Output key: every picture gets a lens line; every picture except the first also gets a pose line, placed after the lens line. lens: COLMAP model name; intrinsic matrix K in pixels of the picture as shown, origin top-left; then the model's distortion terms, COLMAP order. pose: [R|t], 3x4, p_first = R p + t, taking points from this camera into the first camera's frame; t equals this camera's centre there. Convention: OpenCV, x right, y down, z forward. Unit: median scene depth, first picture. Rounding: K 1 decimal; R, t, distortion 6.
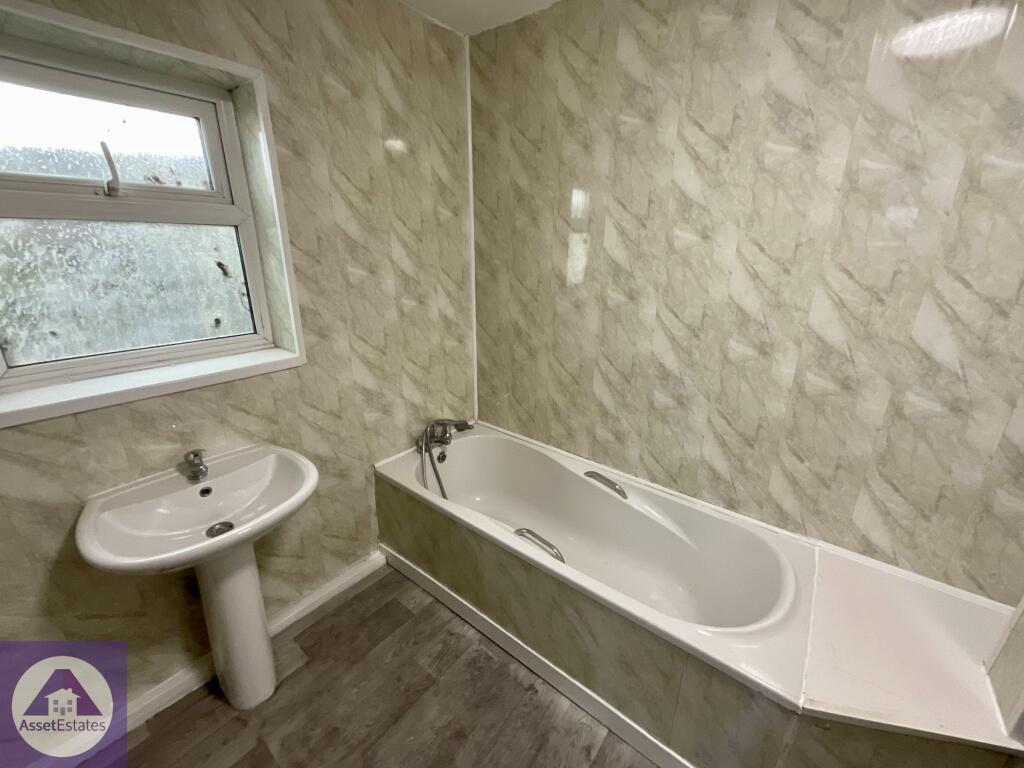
lens RADIAL K [[414.2, 0, 511.4], [0, 414.2, 385.3], [0, 0, 1]] dist [-0.000877, 0.000251]
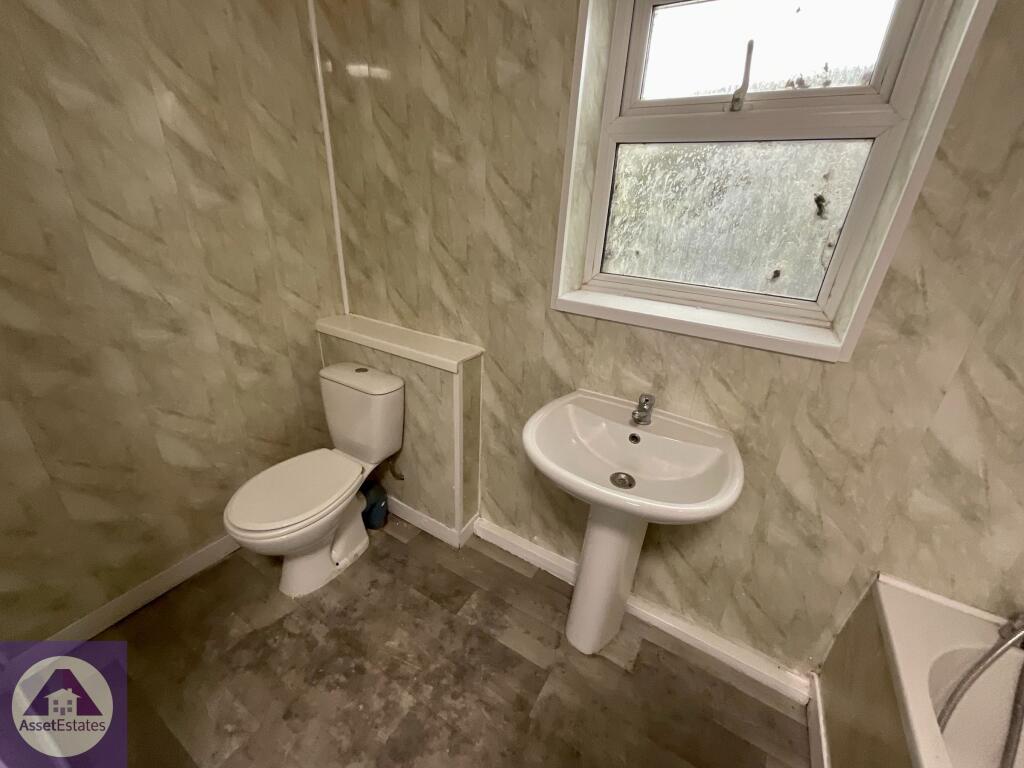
lens RADIAL K [[414.2, 0, 511.4], [0, 414.2, 385.3], [0, 0, 1]] dist [-0.000877, 0.000251]
pose [[0.131279, 0.396683, -0.908520, 0.021721], [-0.368891, 0.870187, 0.326642, -0.043694], [0.920155, 0.292263, 0.260569, 0.410841]]
